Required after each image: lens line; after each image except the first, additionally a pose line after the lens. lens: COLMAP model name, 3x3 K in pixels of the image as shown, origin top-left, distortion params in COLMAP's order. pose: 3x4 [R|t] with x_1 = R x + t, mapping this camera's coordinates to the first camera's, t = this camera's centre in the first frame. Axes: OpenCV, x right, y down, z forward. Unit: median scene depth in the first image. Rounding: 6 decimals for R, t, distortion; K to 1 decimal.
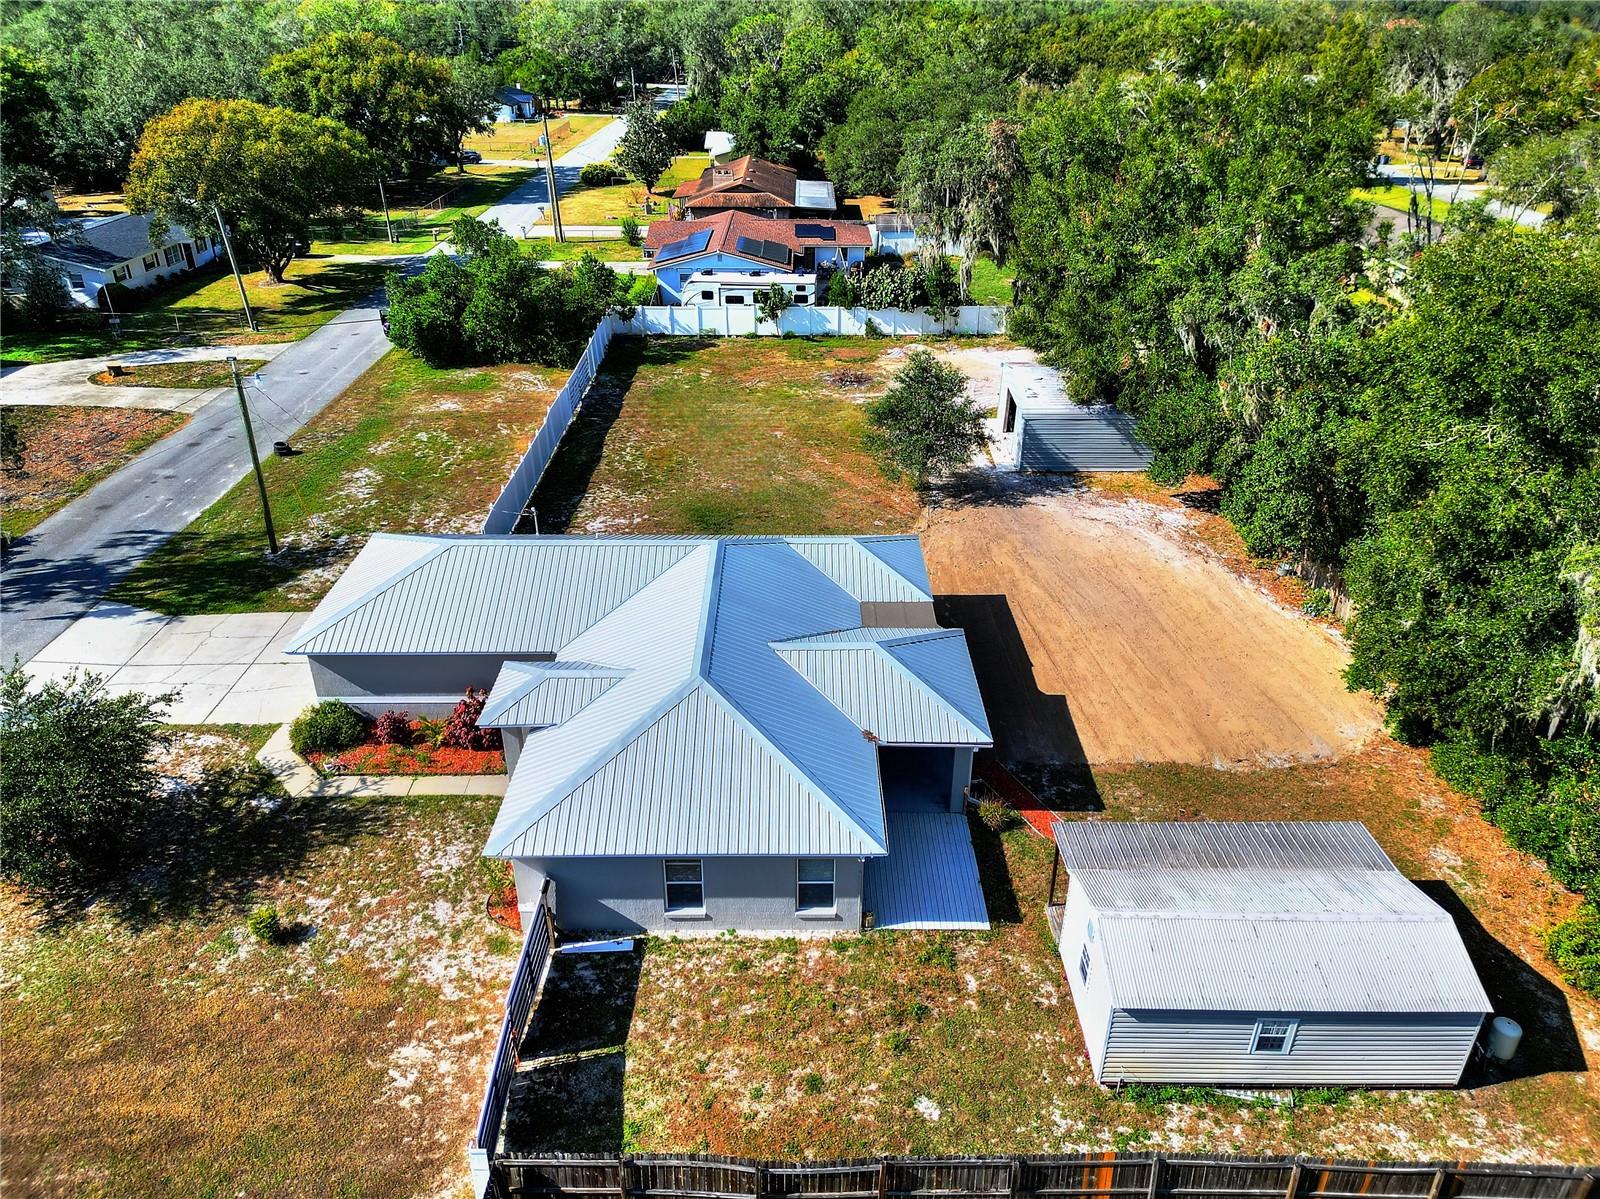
lens RADIAL K [[1110.8, 0, 795.3], [0, 1110.8, 602.2], [0, 0, 1]] dist [0.082020, -0.076812]
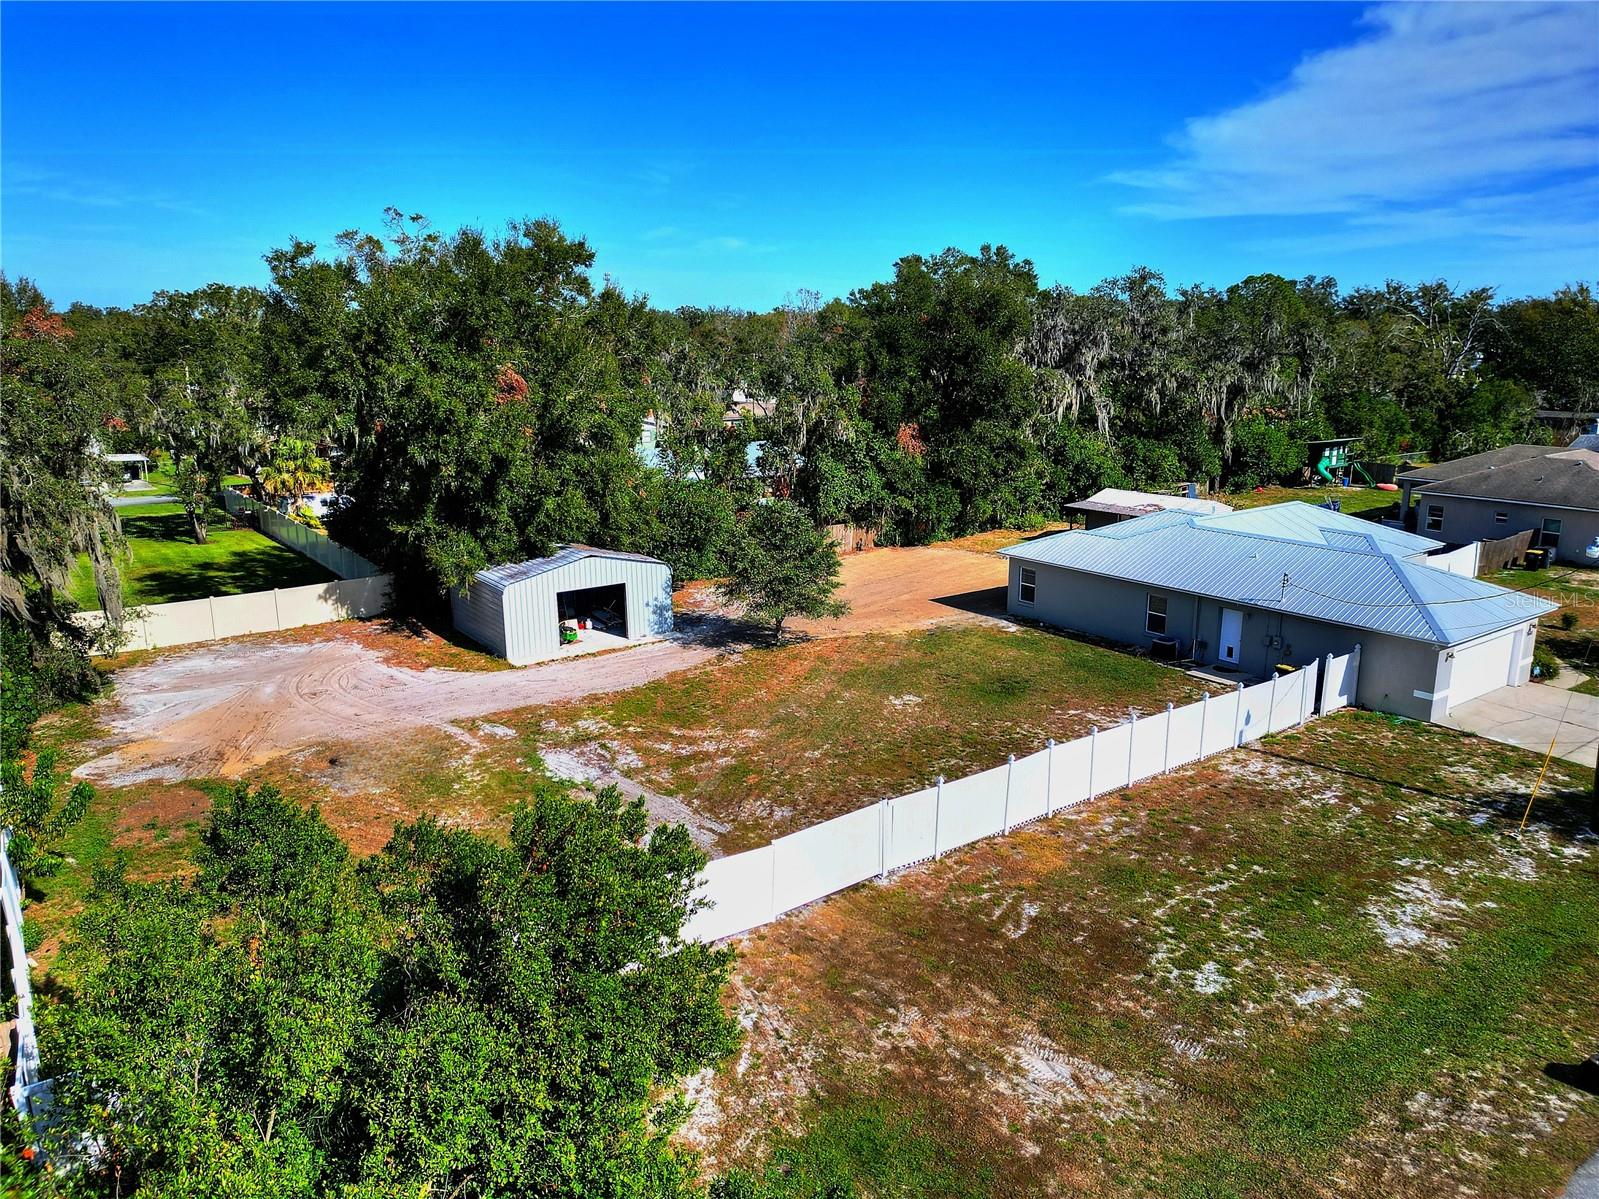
lens RADIAL K [[1110.1, 0, 794.8], [0, 1110.1, 602.2], [0, 0, 1]] dist [0.082020, -0.076812]
pose [[-0.589688, -0.188689, 0.785280, -0.579419], [0.390041, 0.784882, 0.481485, -0.542862], [-0.707203, 0.590217, -0.389239, 1.282756]]
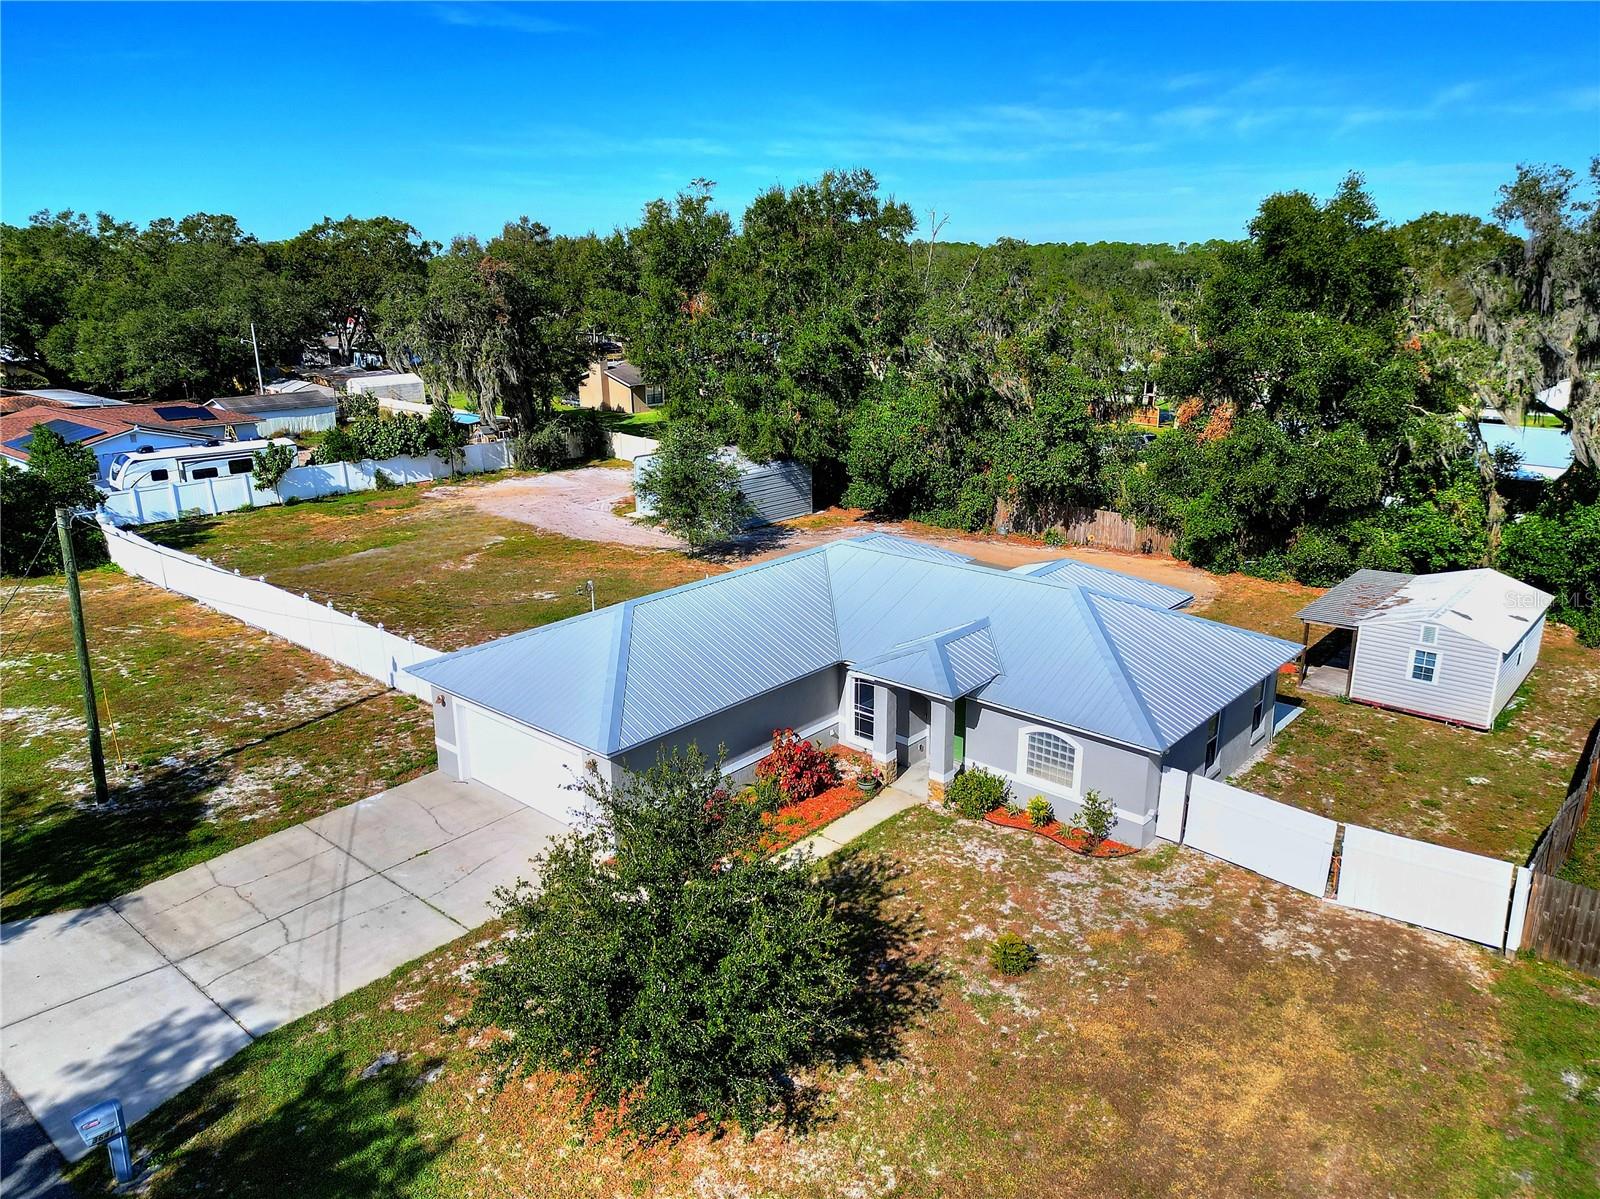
lens RADIAL K [[1110.8, 0, 795.3], [0, 1110.8, 602.2], [0, 0, 1]] dist [0.082020, -0.076812]
pose [[0.660498, -0.219667, 0.717976, -0.544537], [0.362293, 0.930801, -0.048508, 0.019579], [-0.657637, 0.292157, 0.694376, 0.240491]]
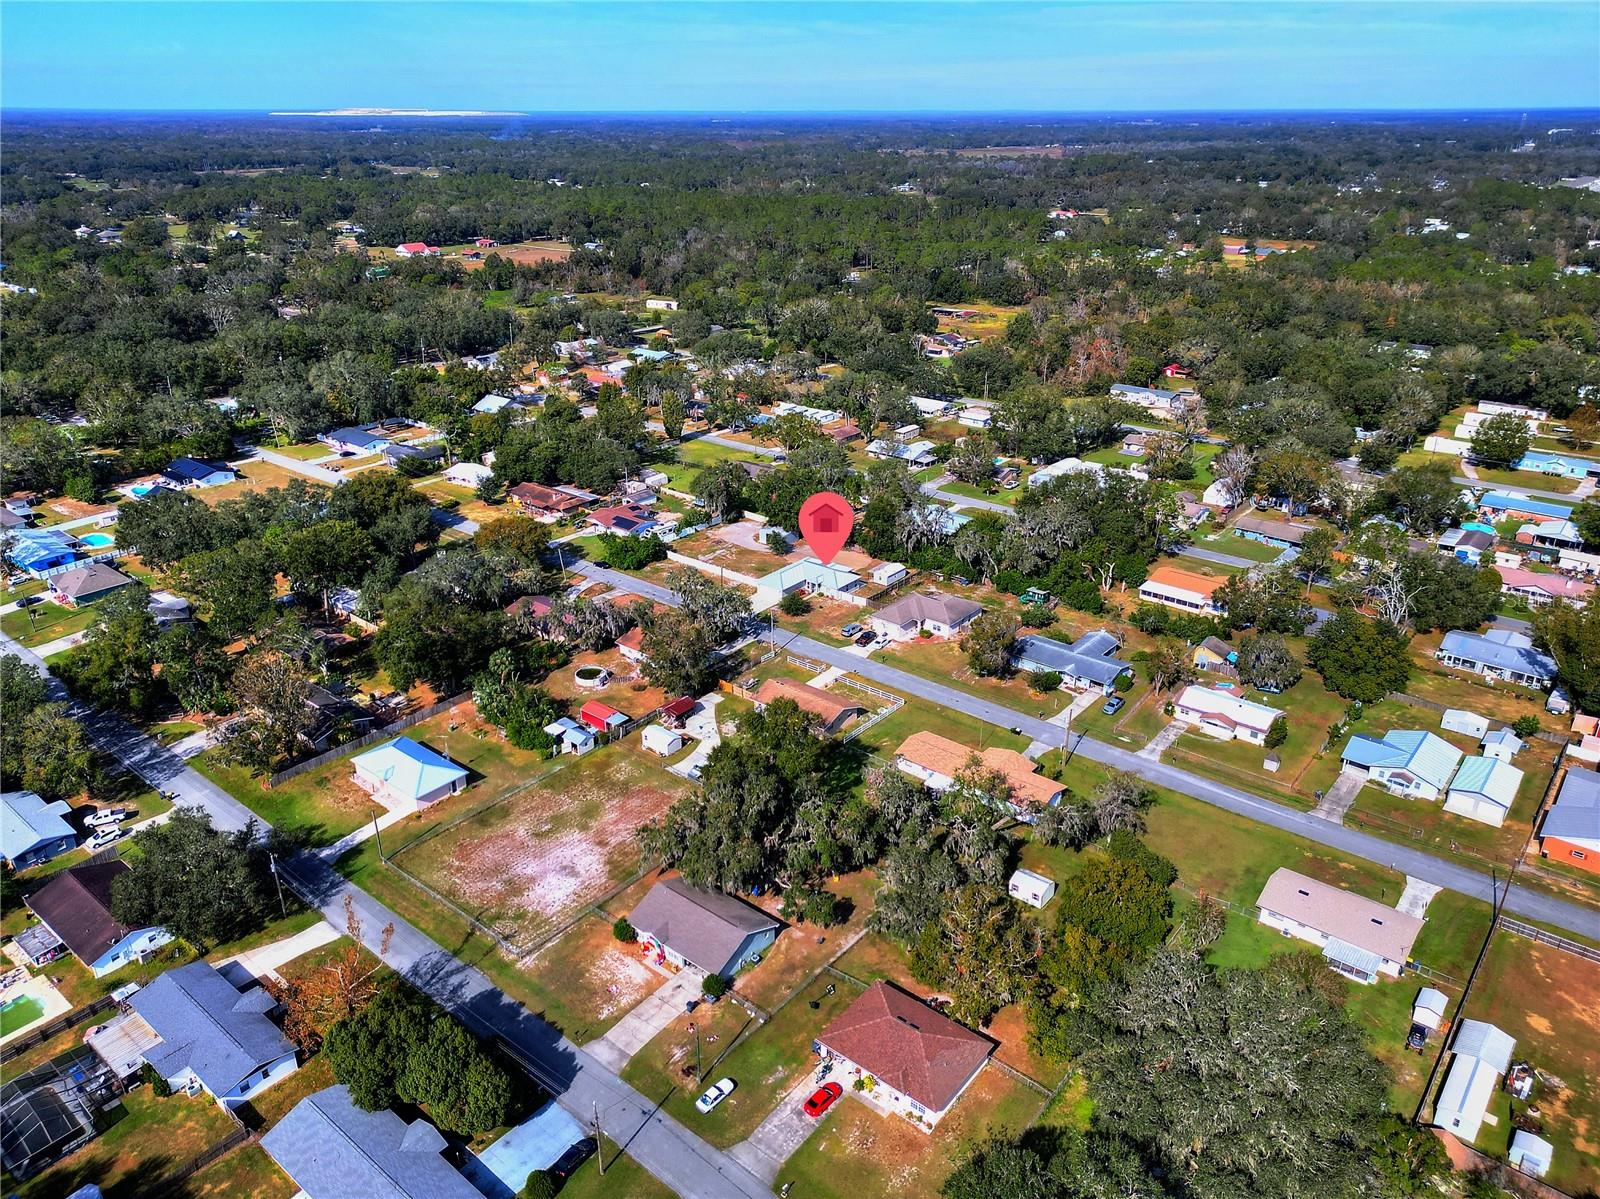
lens RADIAL K [[1110.8, 0, 795.3], [0, 1110.8, 602.2], [0, 0, 1]] dist [0.082020, -0.076812]
pose [[0.636328, -0.313453, 0.704865, -3.484163], [0.373188, 0.924772, 0.074345, -0.243638], [-0.675143, 0.215740, 0.705435, -2.626584]]
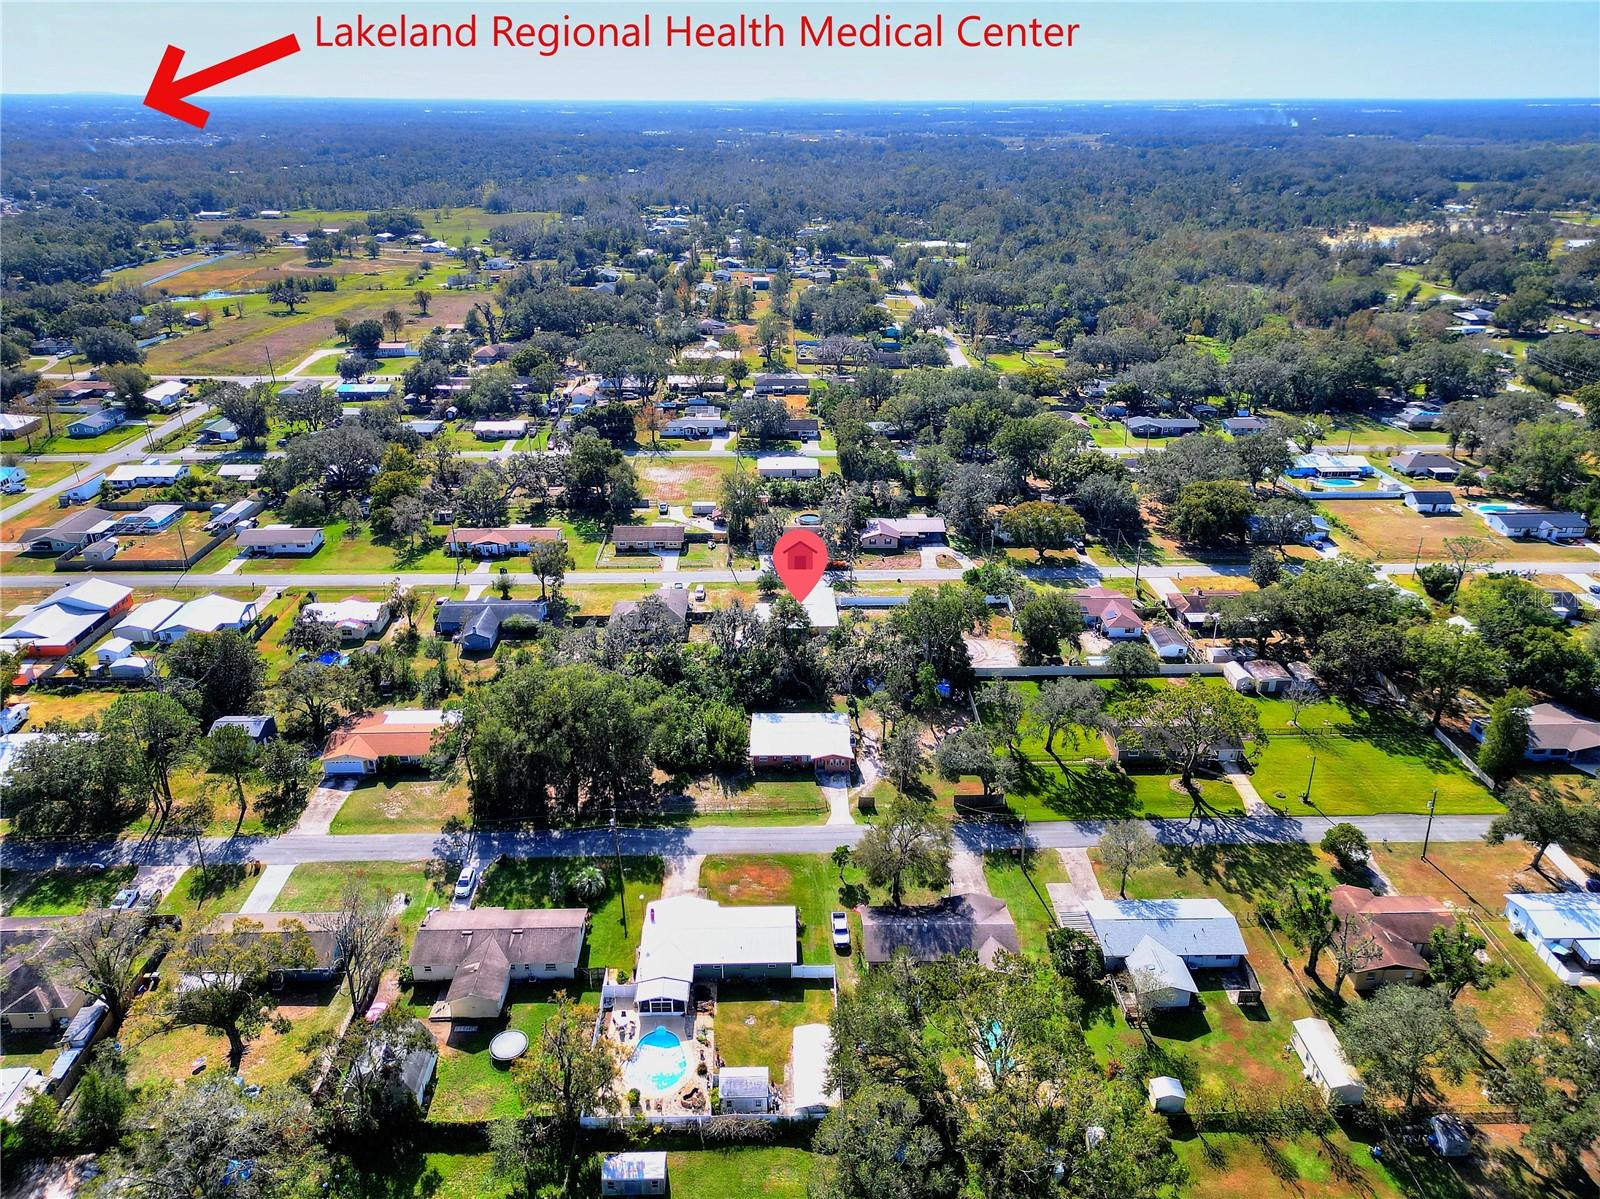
lens RADIAL K [[1110.8, 0, 795.3], [0, 1110.8, 602.2], [0, 0, 1]] dist [0.082020, -0.076812]
pose [[0.023803, 0.411857, -0.910937, 3.920968], [-0.475990, 0.805954, 0.351954, -1.535613], [0.879129, 0.425219, 0.215224, -0.346414]]
